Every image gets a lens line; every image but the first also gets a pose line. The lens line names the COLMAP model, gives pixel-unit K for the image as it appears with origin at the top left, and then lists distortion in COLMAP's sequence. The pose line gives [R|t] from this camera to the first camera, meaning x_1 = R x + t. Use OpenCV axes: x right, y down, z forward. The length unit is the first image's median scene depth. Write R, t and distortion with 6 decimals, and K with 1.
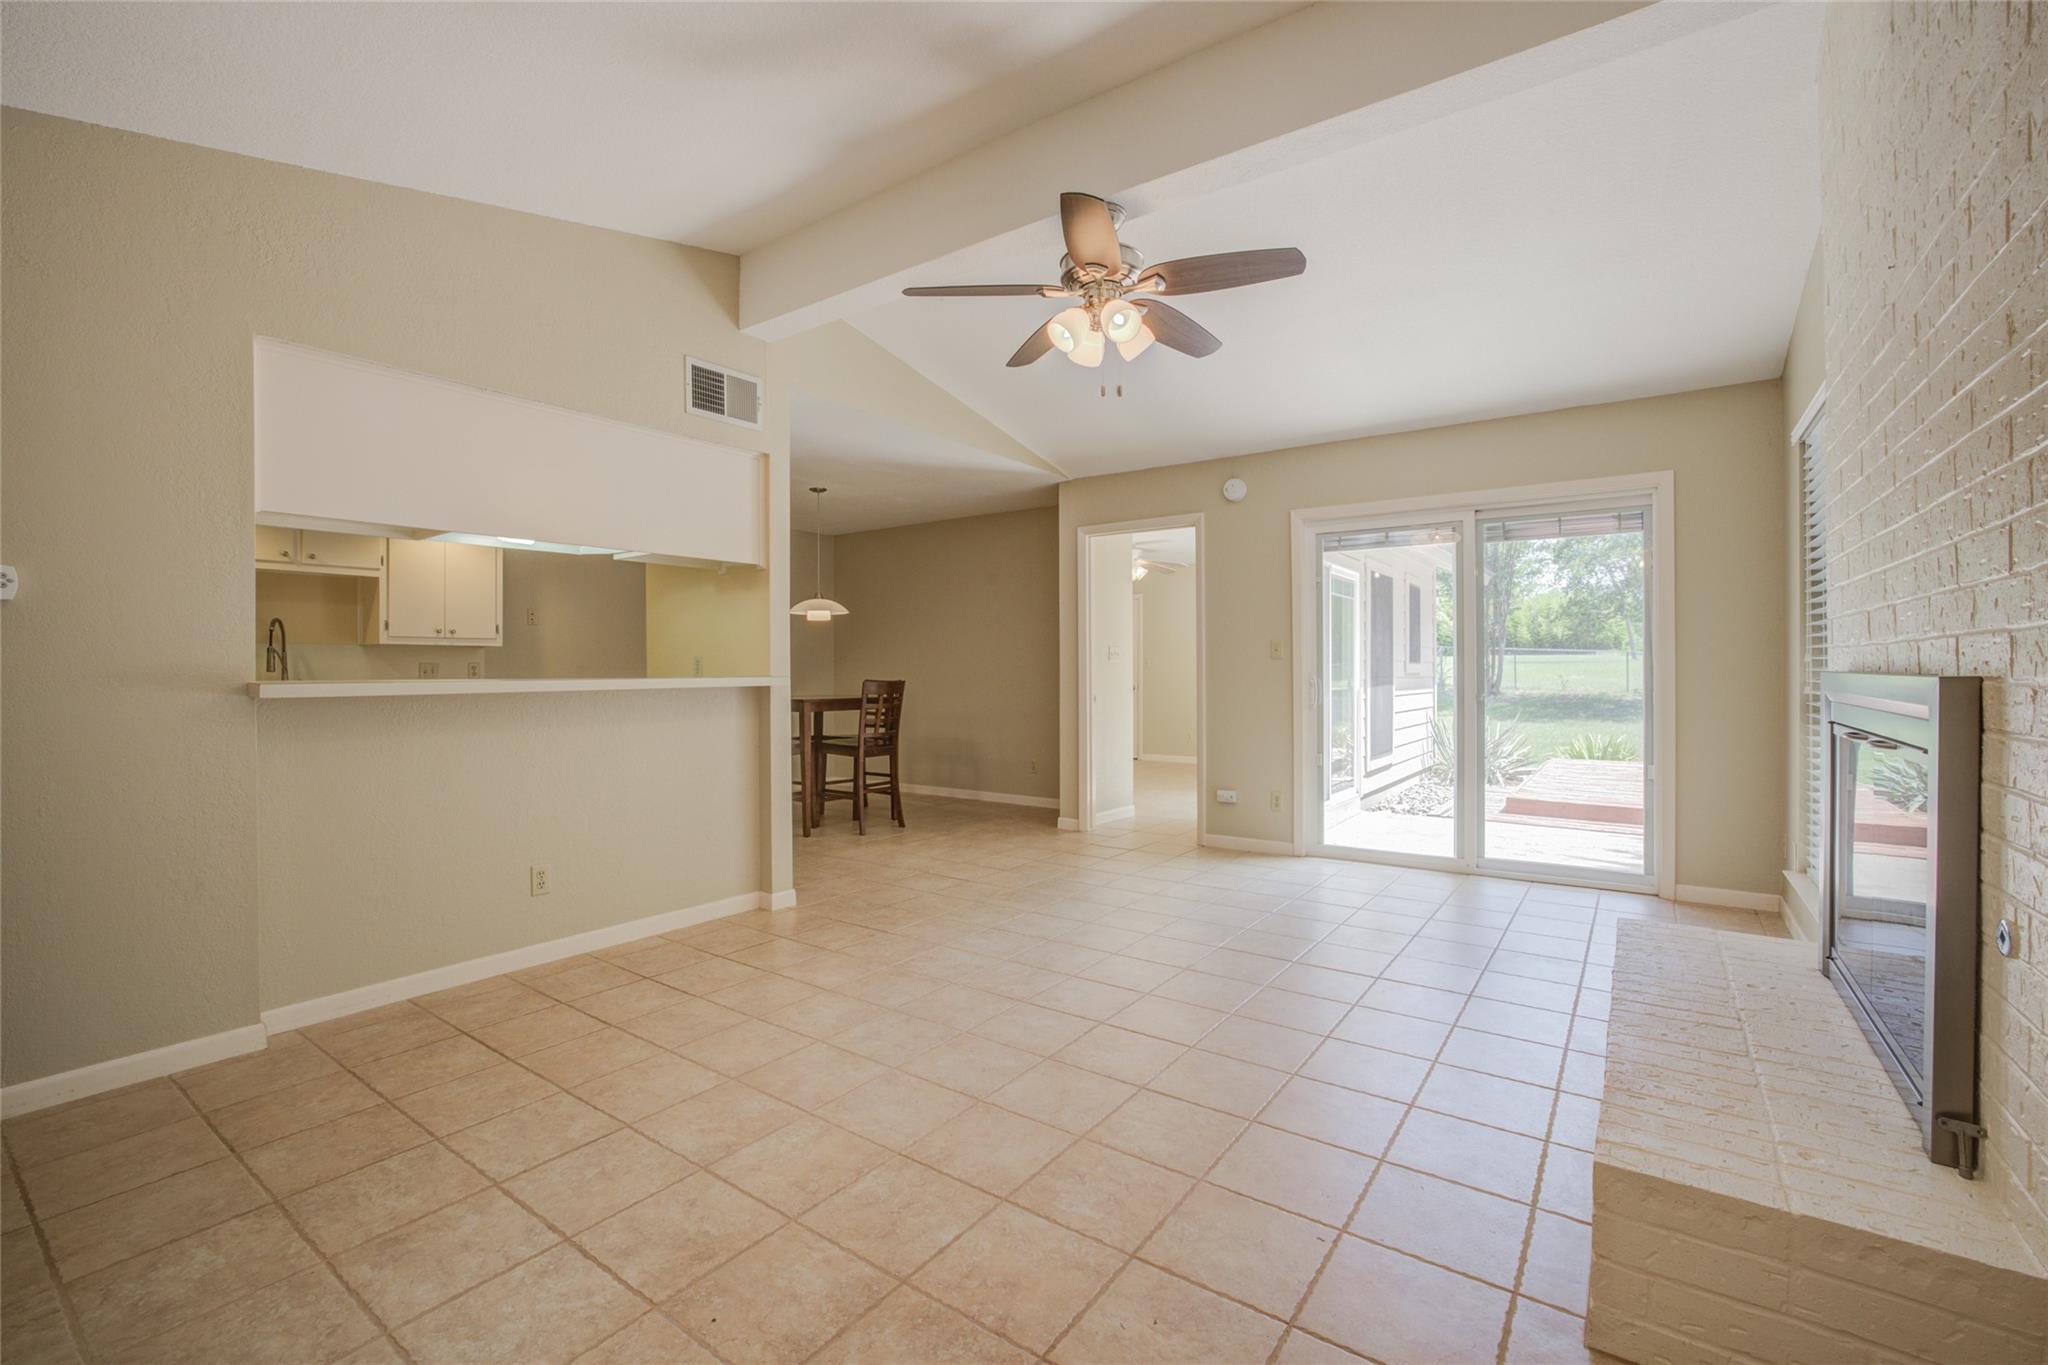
lens RADIAL K [[886.6, 0, 1021.8], [0, 886.6, 680.7], [0, 0, 1]] dist [-0.051663, 0.022019]
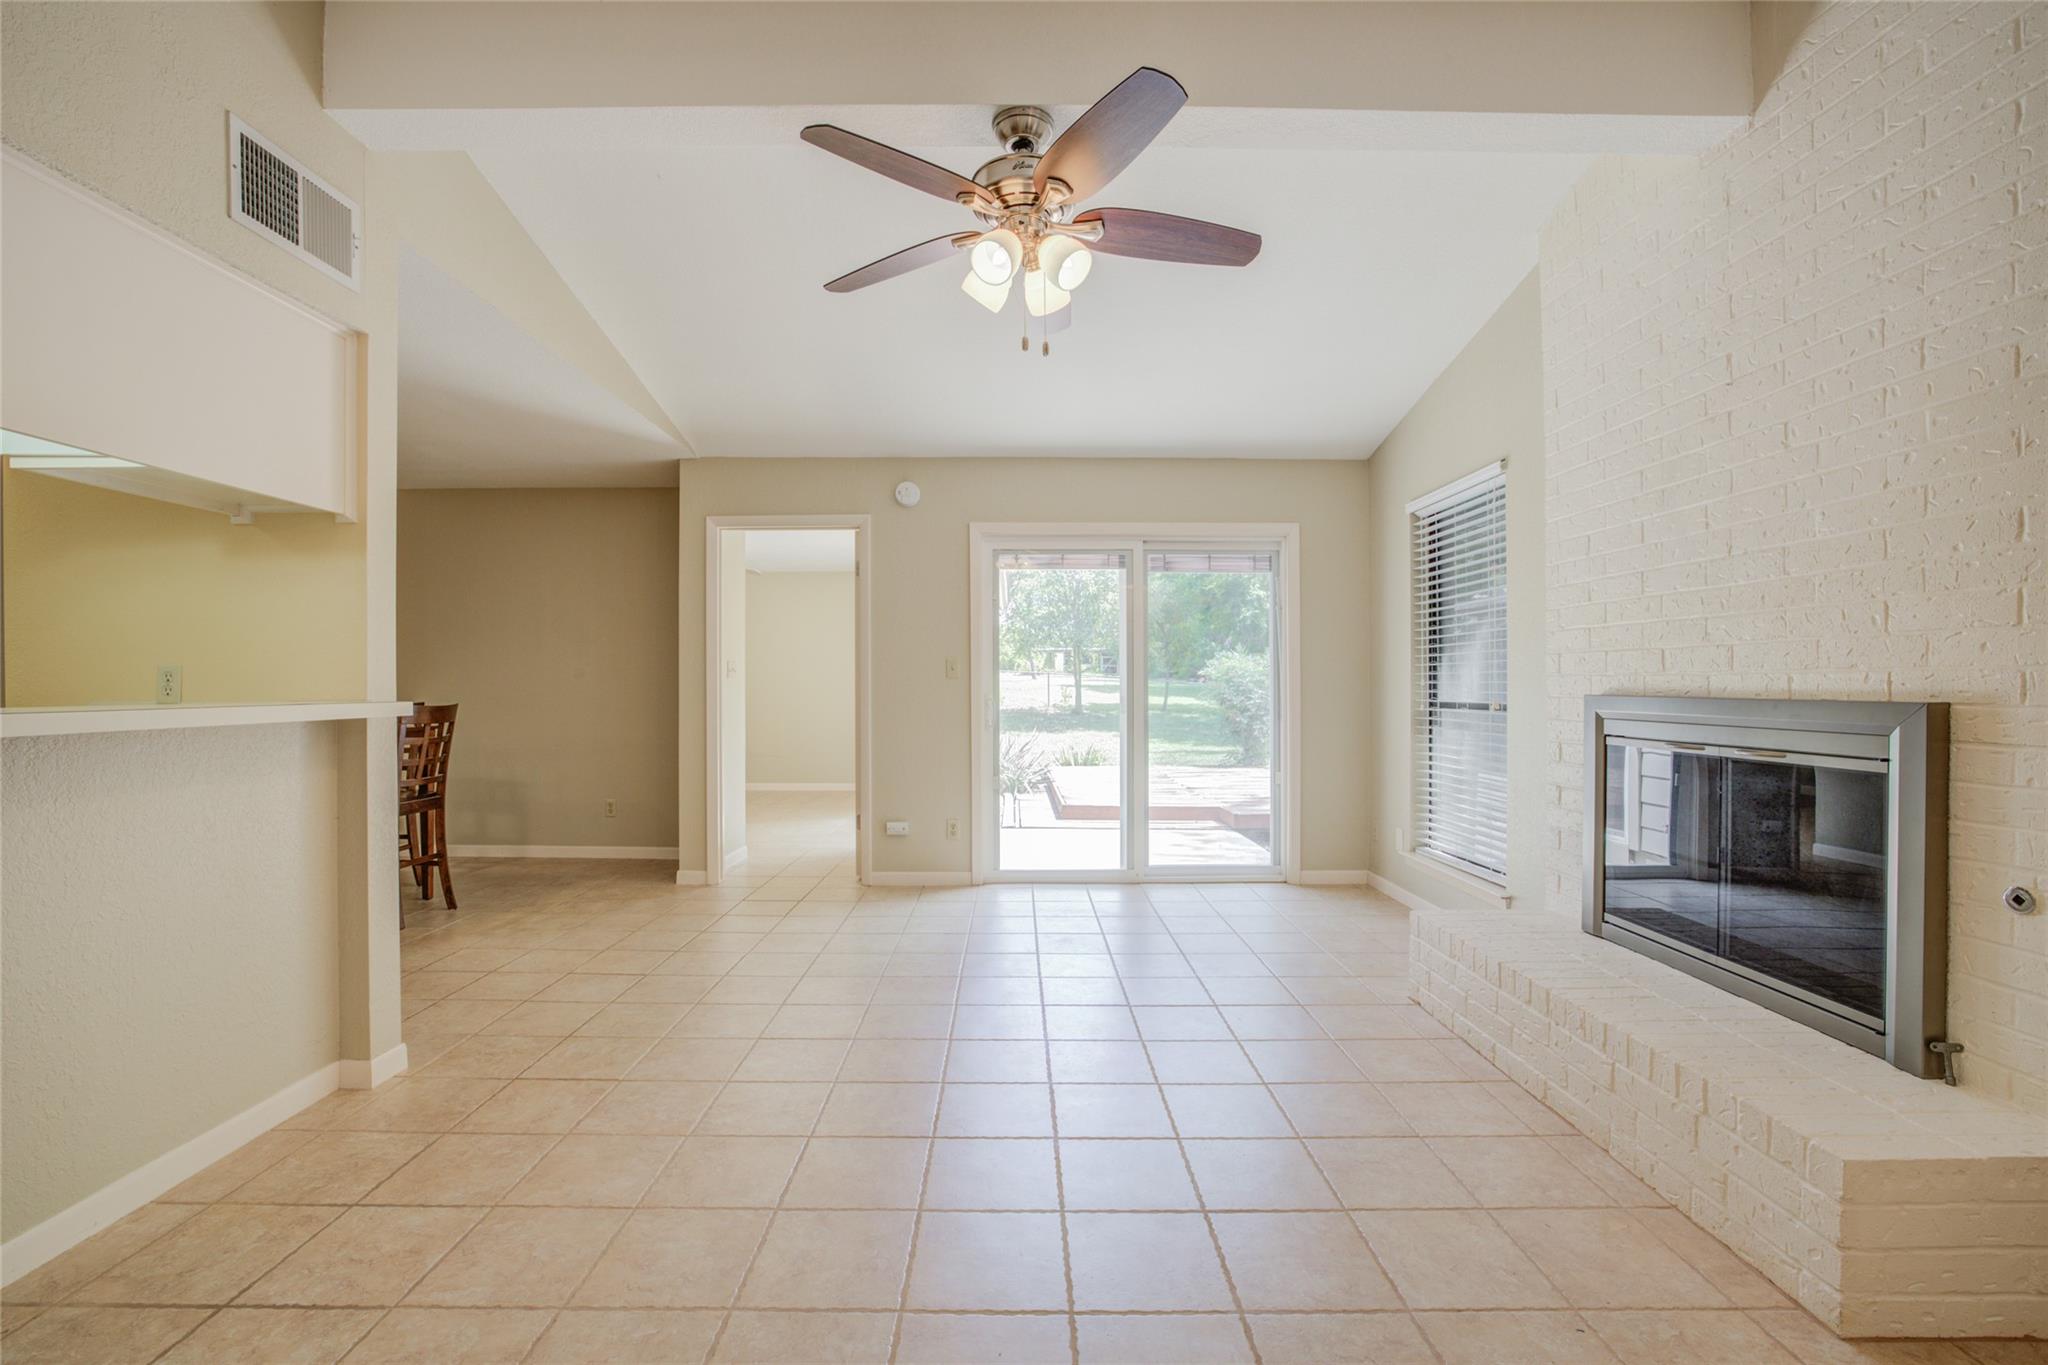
lens RADIAL K [[881.4, 0, 1017.9], [0, 881.4, 688.4], [0, 0, 1]] dist [-0.047128, 0.017570]
pose [[0.808178, 0.003263, 0.588929, -0.260269], [0.003071, 0.999948, -0.009755, -0.005500], [-0.588930, 0.009693, 0.808126, 0.248519]]
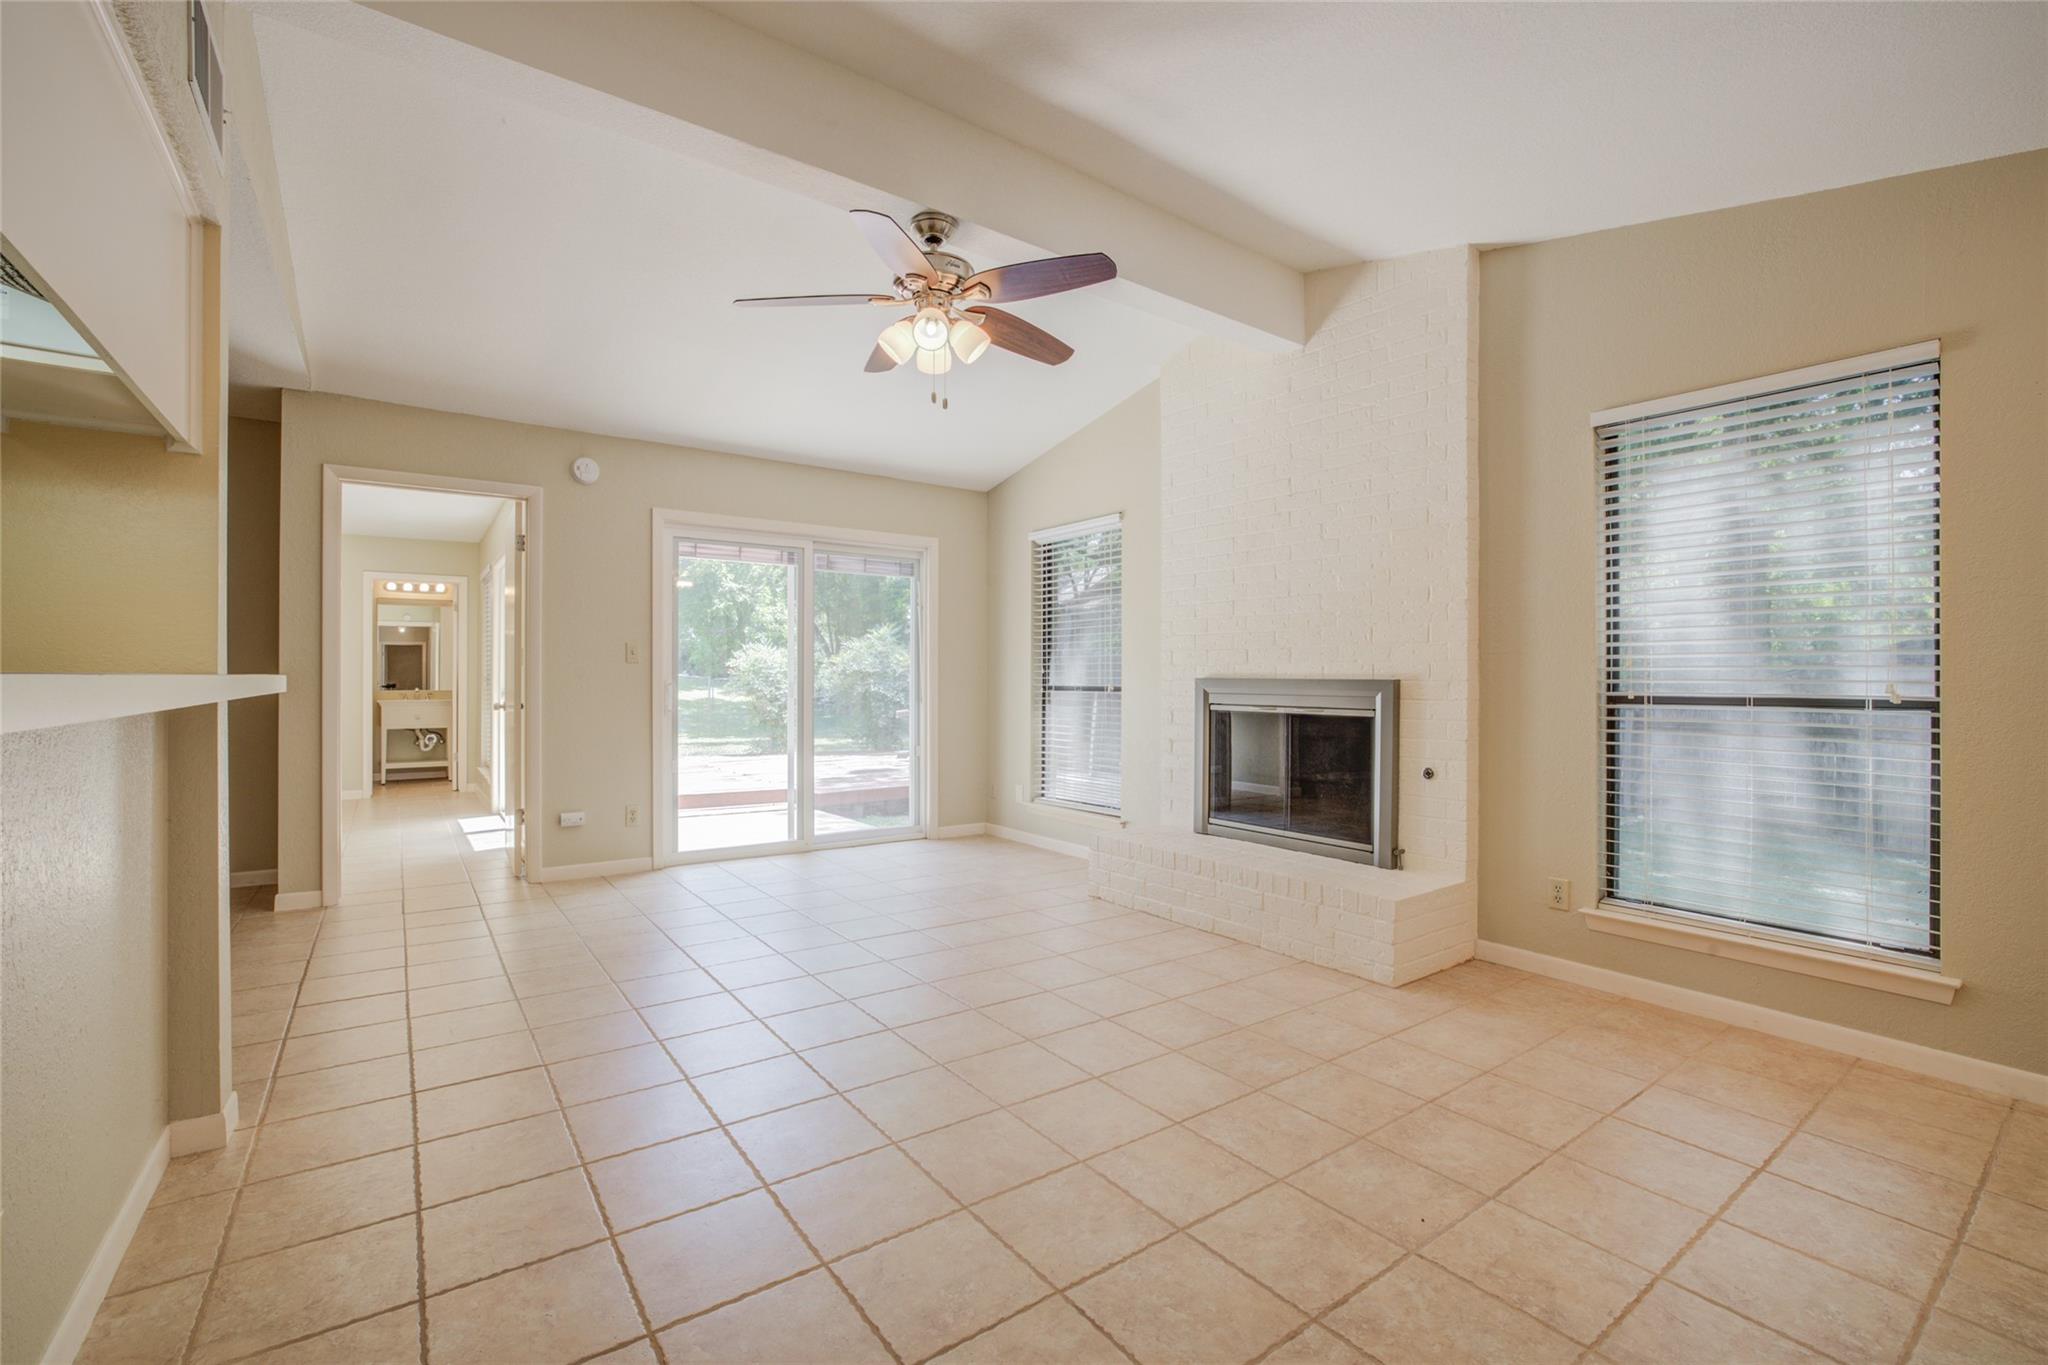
lens RADIAL K [[886.6, 0, 1021.8], [0, 886.6, 680.7], [0, 0, 1]] dist [-0.051663, 0.022019]
pose [[0.313146, 0.006924, 0.949680, -0.575446], [0.005030, 0.999947, -0.008949, 0.005815], [-0.949692, 0.007579, 0.313095, 0.399953]]
